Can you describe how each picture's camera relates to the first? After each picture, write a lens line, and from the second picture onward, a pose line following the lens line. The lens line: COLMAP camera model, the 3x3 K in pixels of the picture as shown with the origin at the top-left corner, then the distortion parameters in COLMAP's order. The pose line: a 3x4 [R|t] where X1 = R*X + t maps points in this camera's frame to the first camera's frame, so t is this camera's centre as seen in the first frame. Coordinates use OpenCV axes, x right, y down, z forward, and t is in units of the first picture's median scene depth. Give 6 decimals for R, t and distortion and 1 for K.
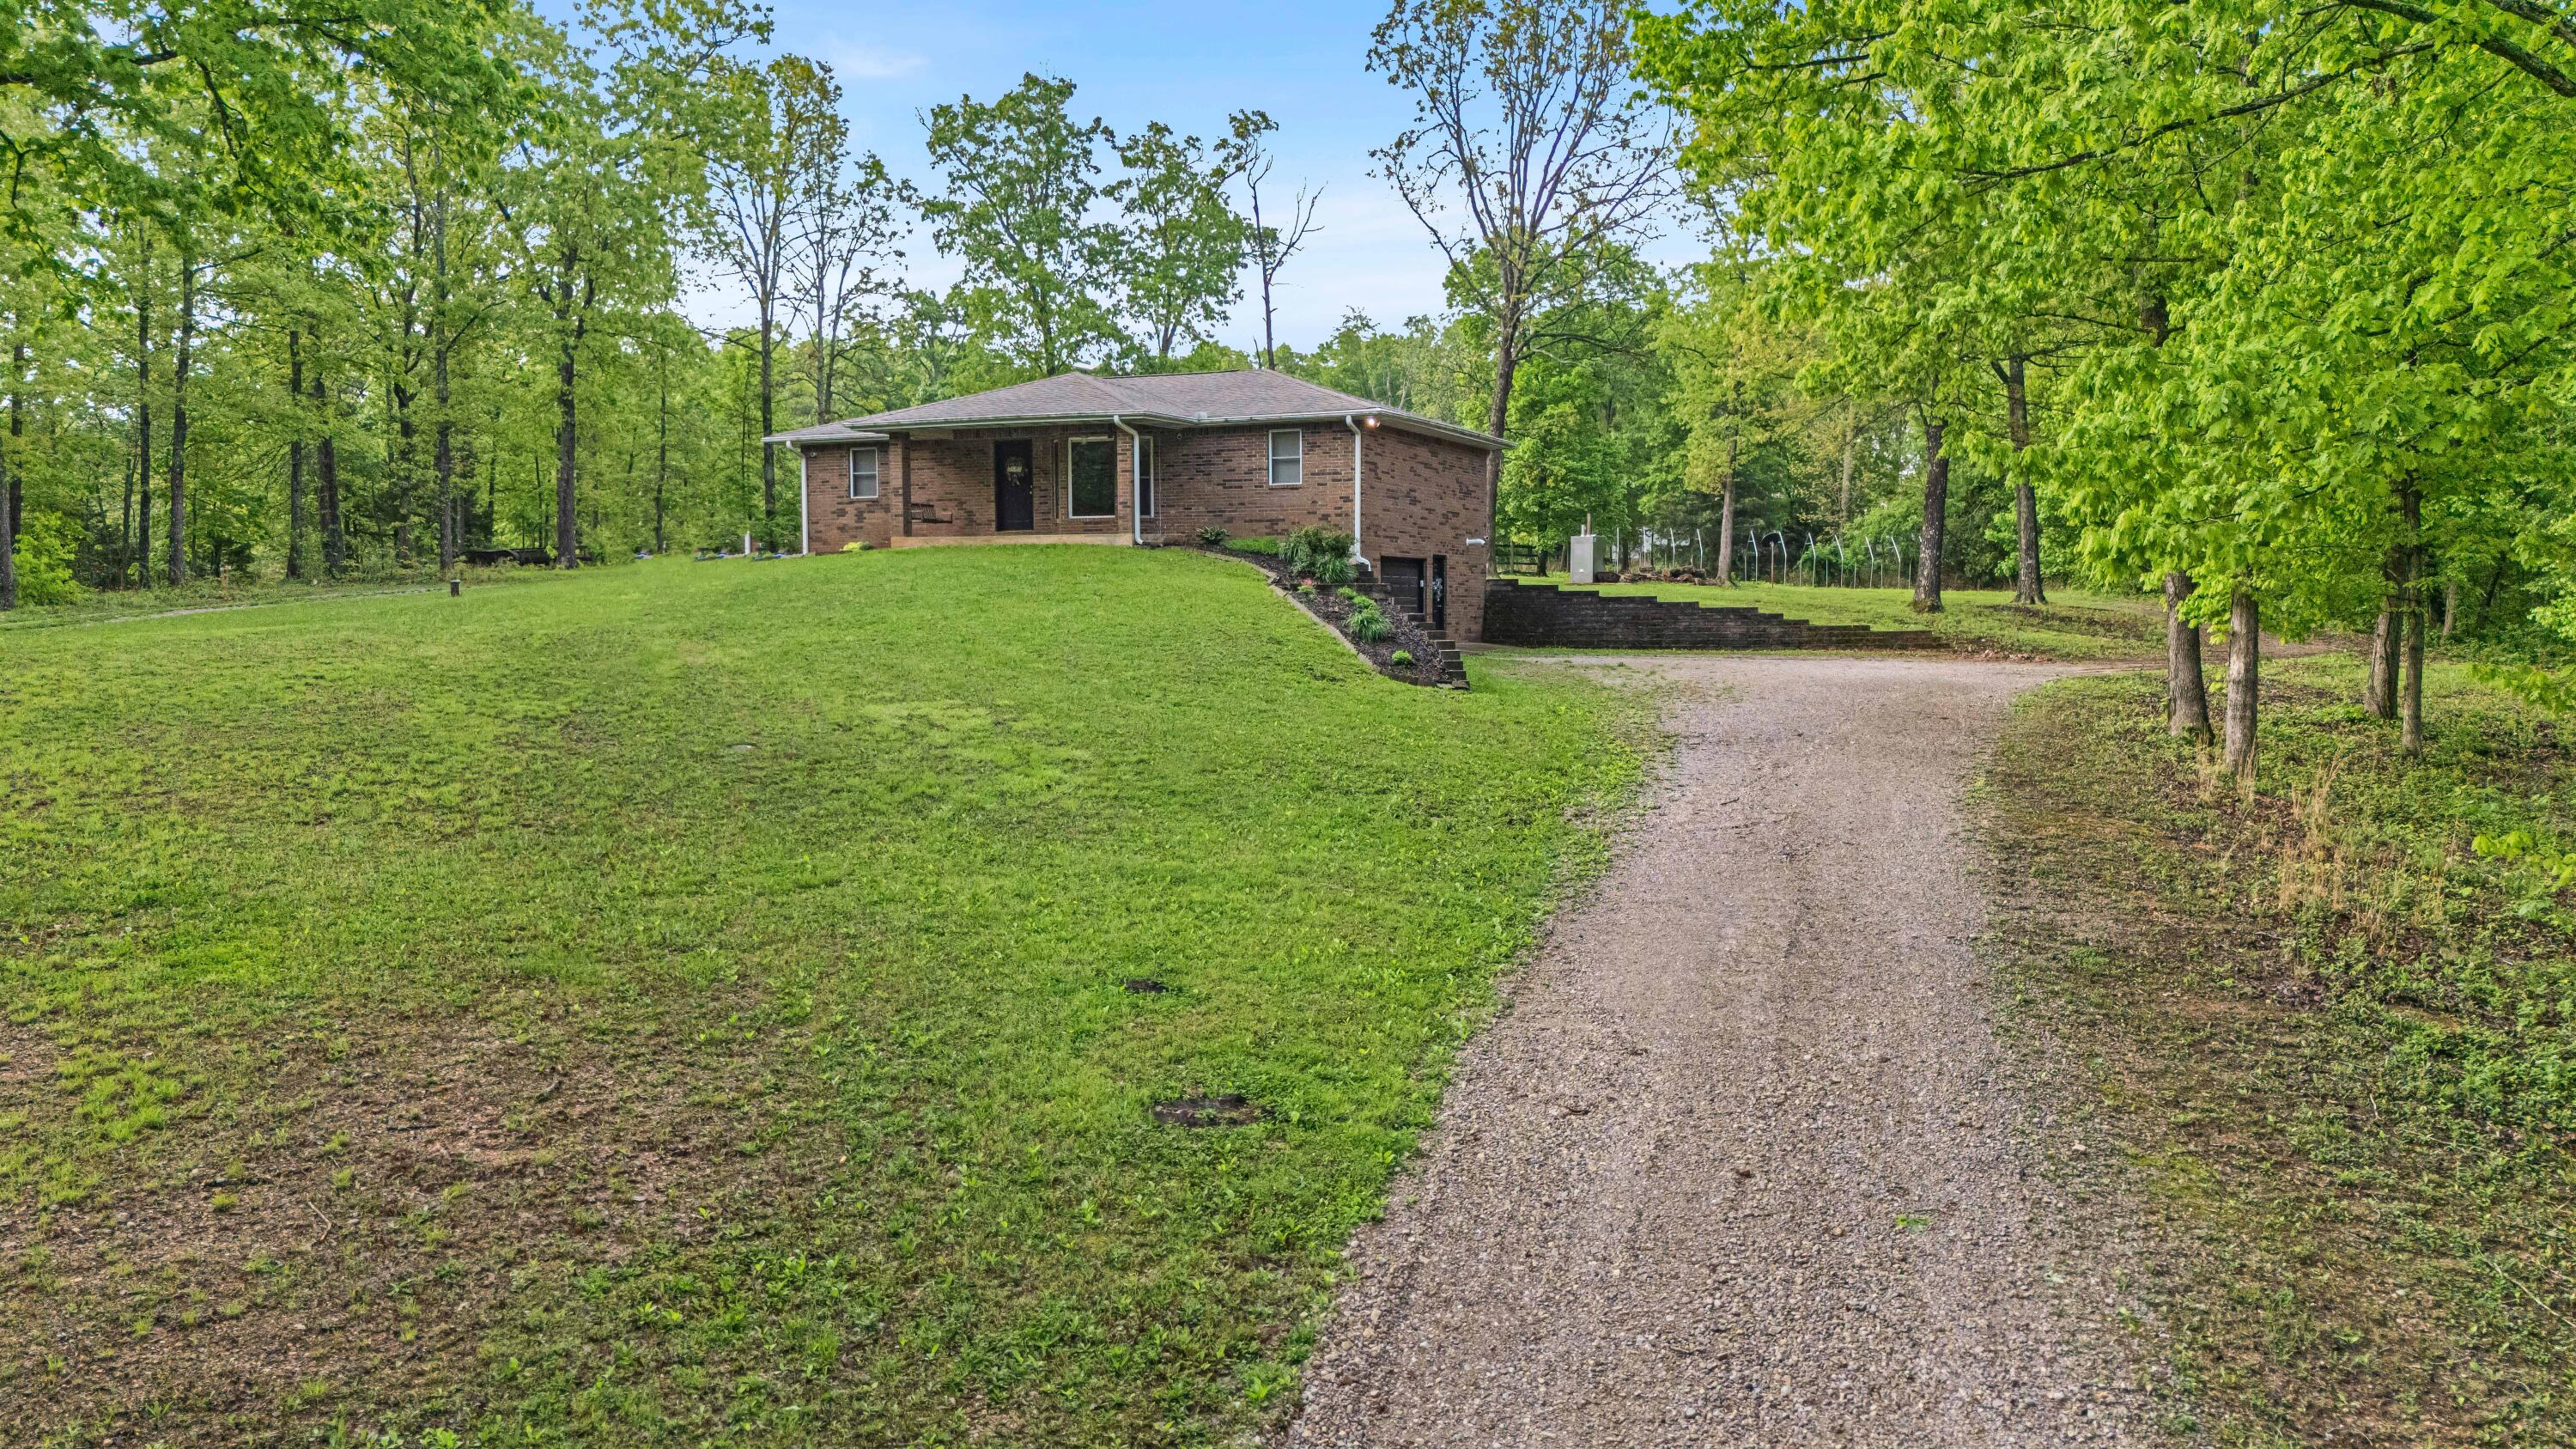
lens RADIAL K [[1963.0, 0, 1321.0], [0, 1963.0, 714.2], [0, 0, 1]] dist [0.068186, -0.068863]
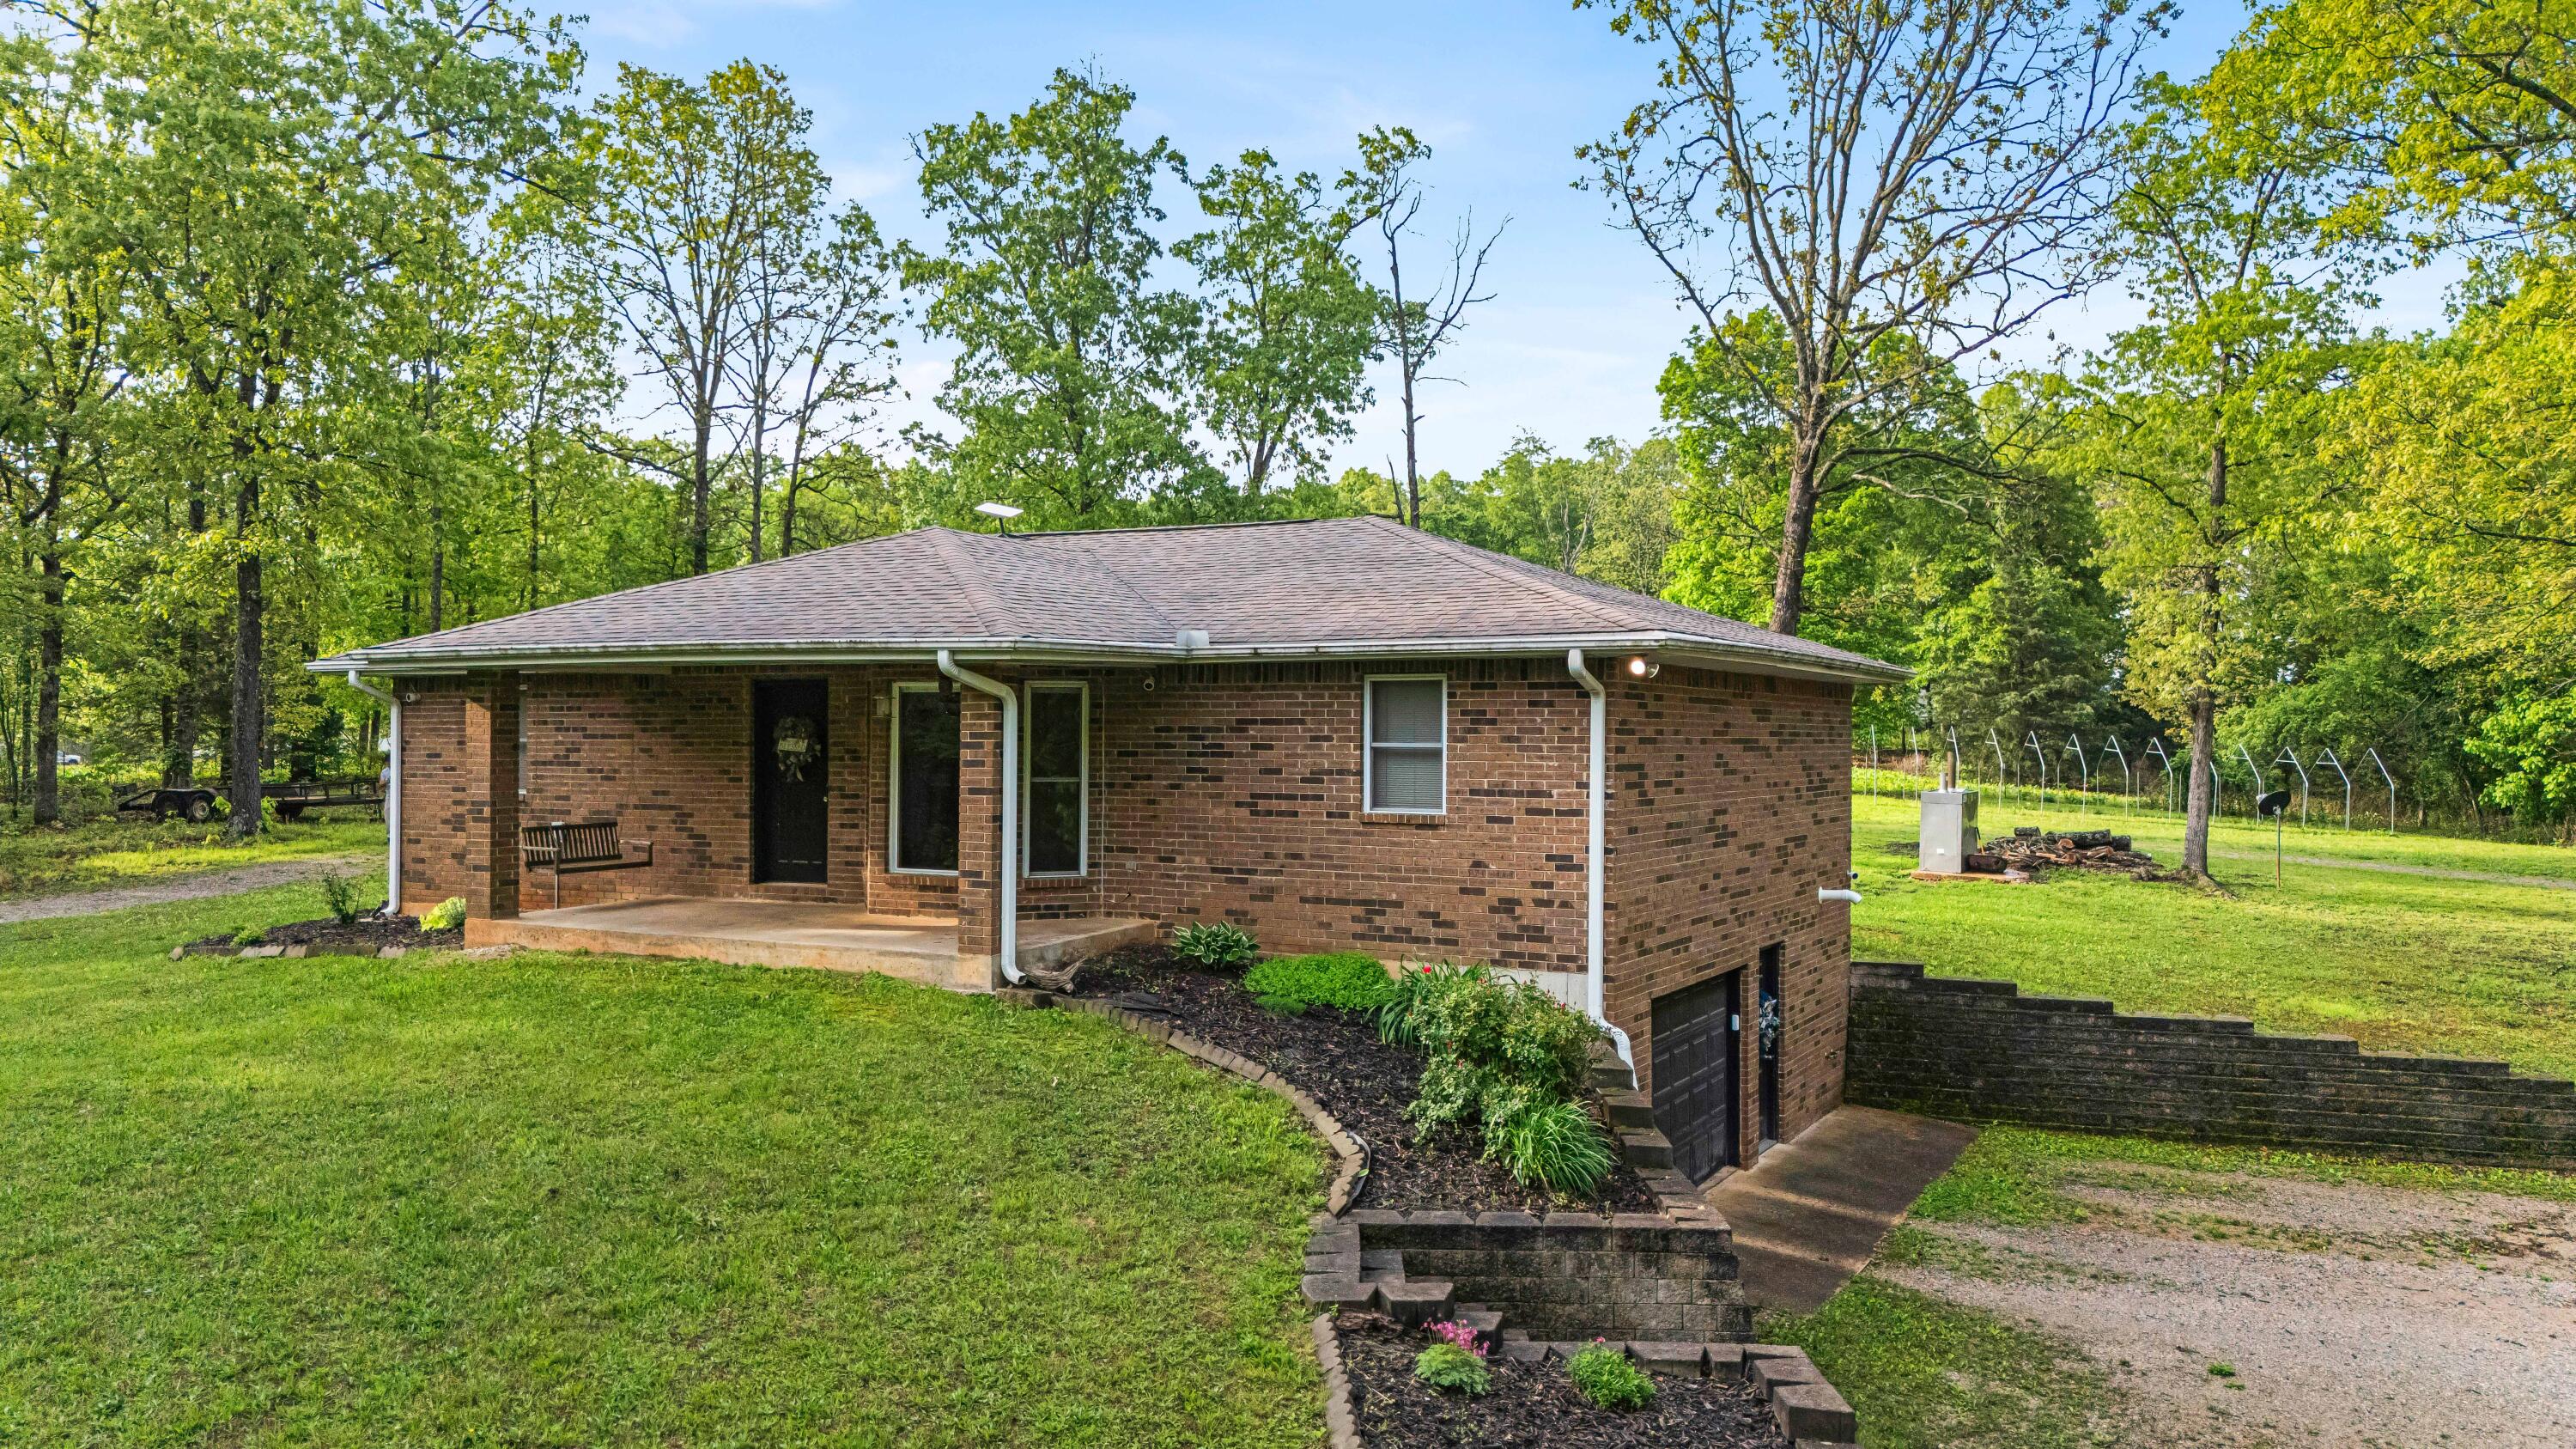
lens RADIAL K [[1963.0, 0, 1291.3], [0, 1963.0, 718.4], [0, 0, 1]] dist [0.068186, -0.068863]
pose [[0.995335, 0.011873, -0.095741, -0.001965], [-0.017715, 0.998017, -0.060403, -0.062122], [0.094834, 0.061818, 0.993572, 0.337560]]
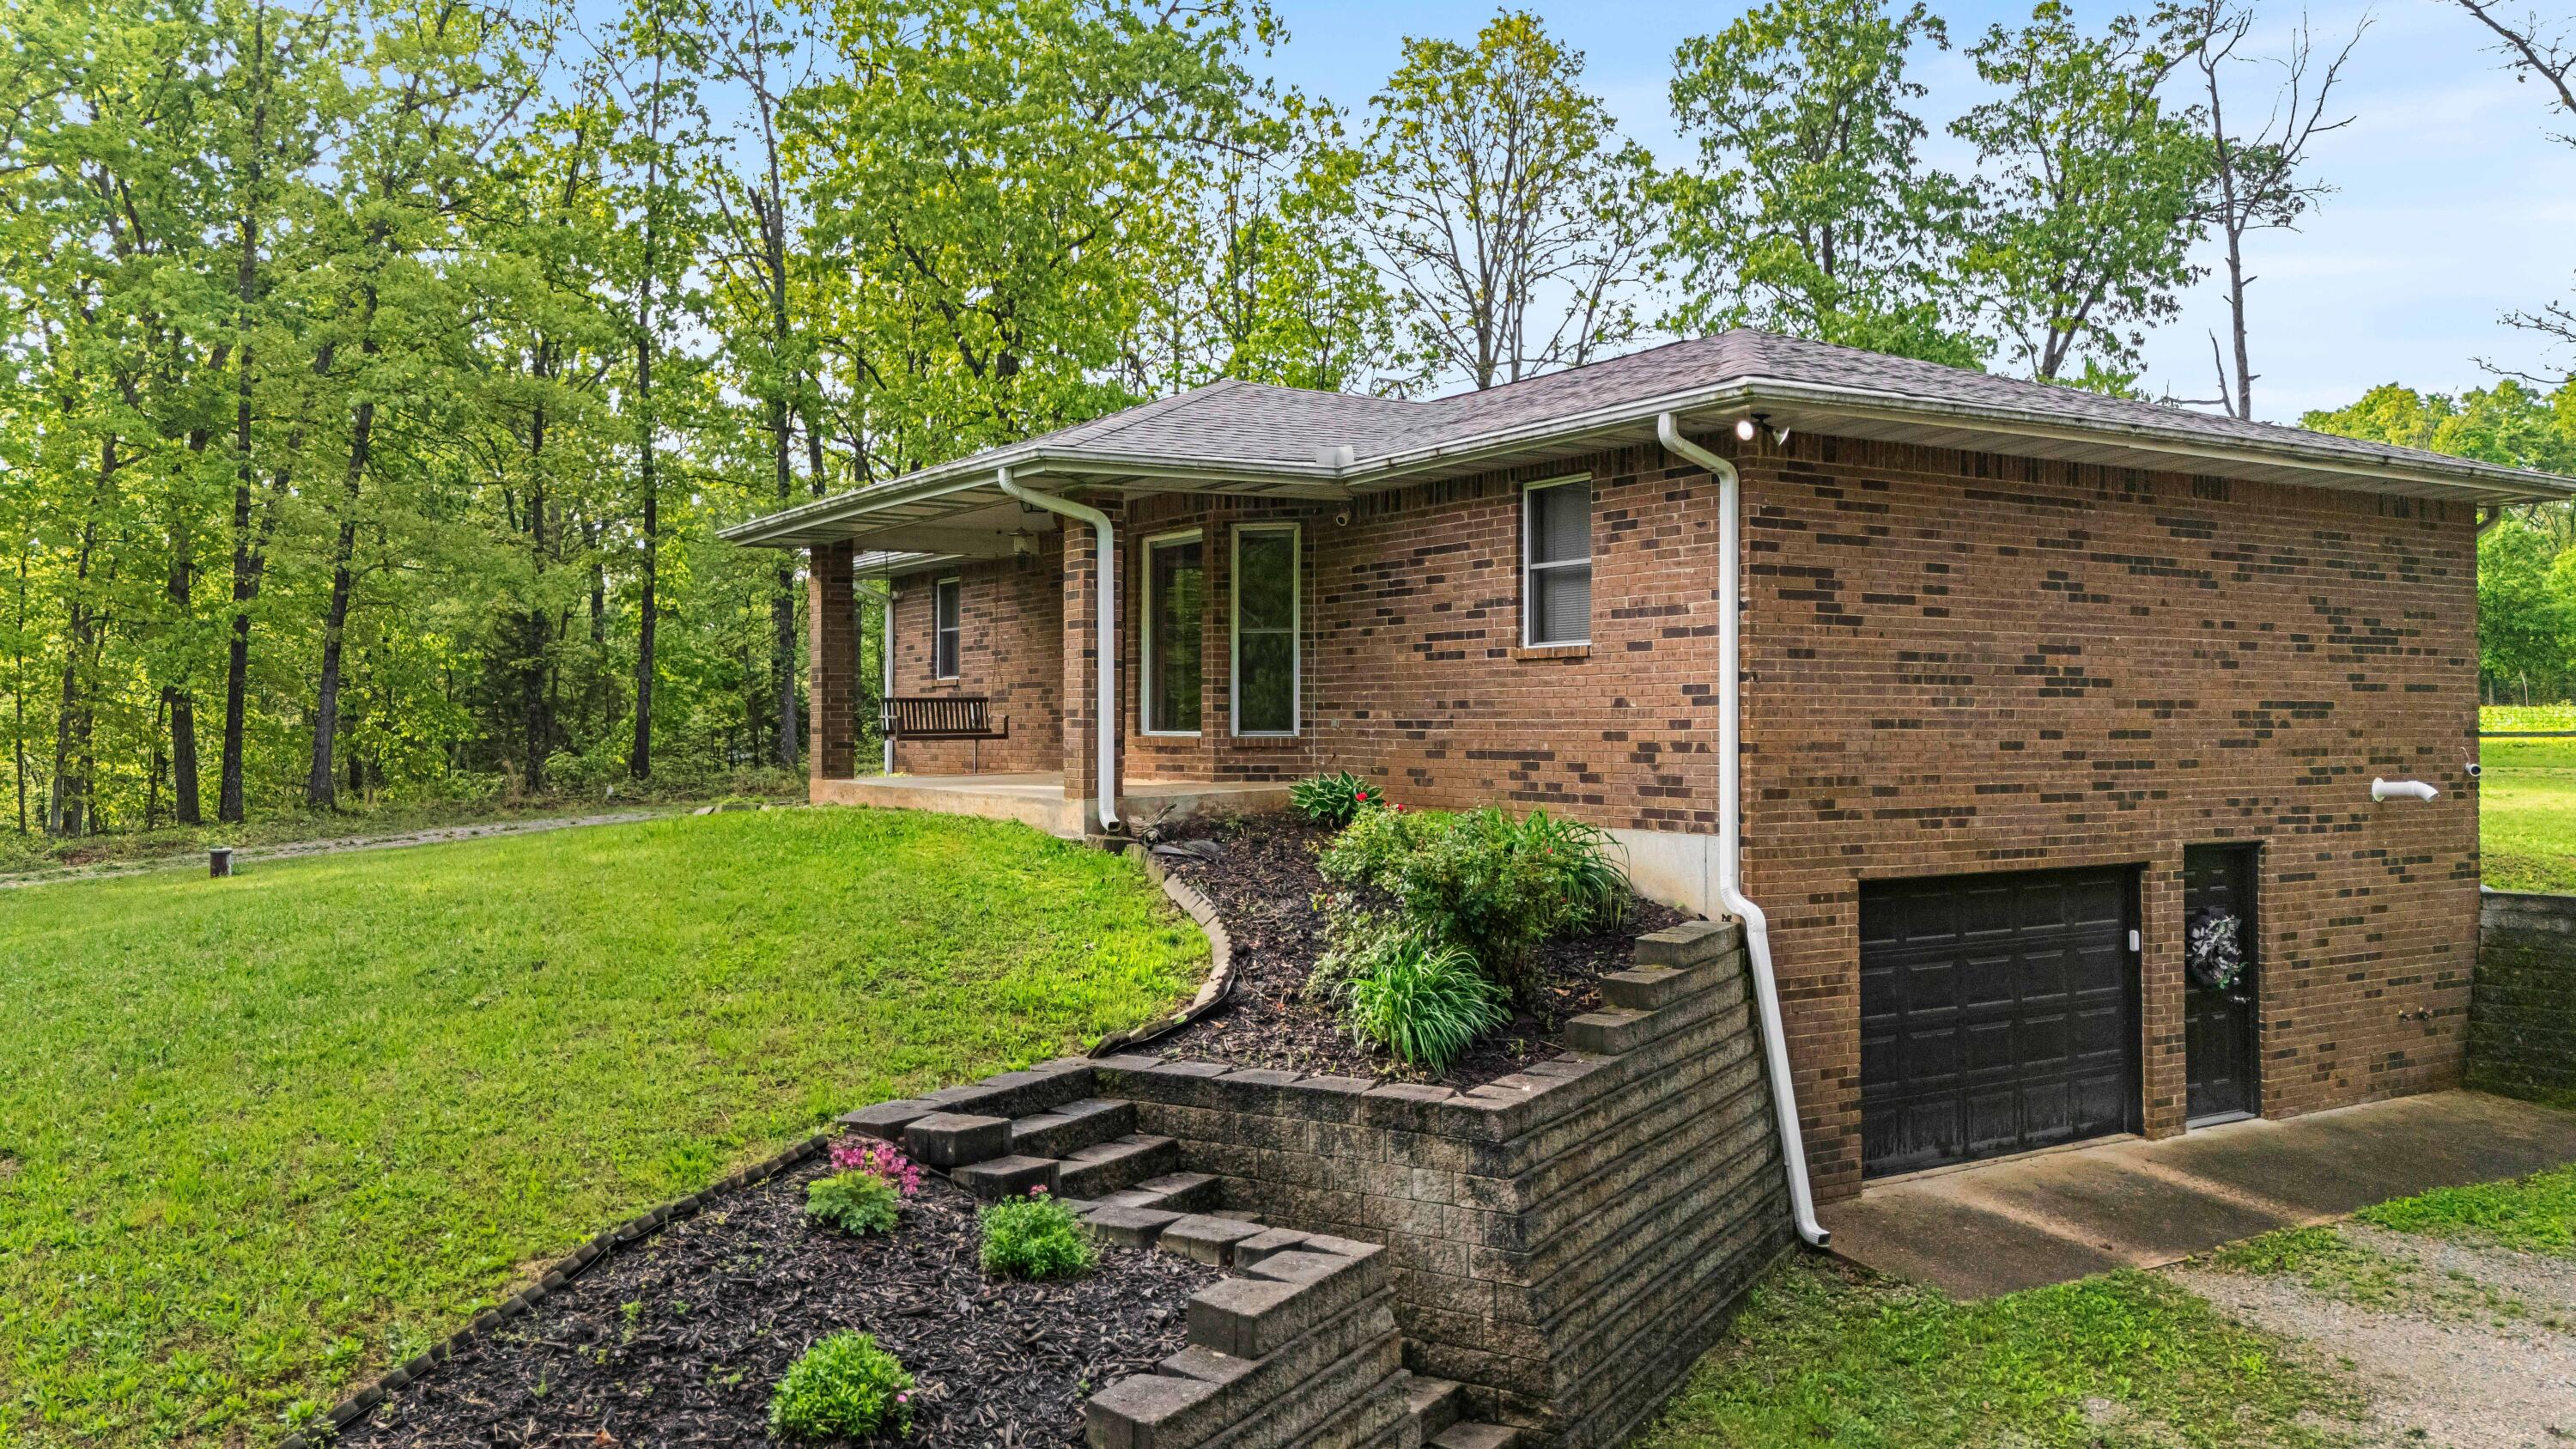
lens RADIAL K [[1963.0, 0, 1271.4], [0, 1963.0, 690.6], [0, 0, 1]] dist [0.068186, -0.068863]
pose [[0.818289, -0.002671, -0.574801, 0.071953], [-0.035263, 0.997872, -0.054837, -0.050096], [0.573725, 0.065142, 0.816454, 0.392968]]
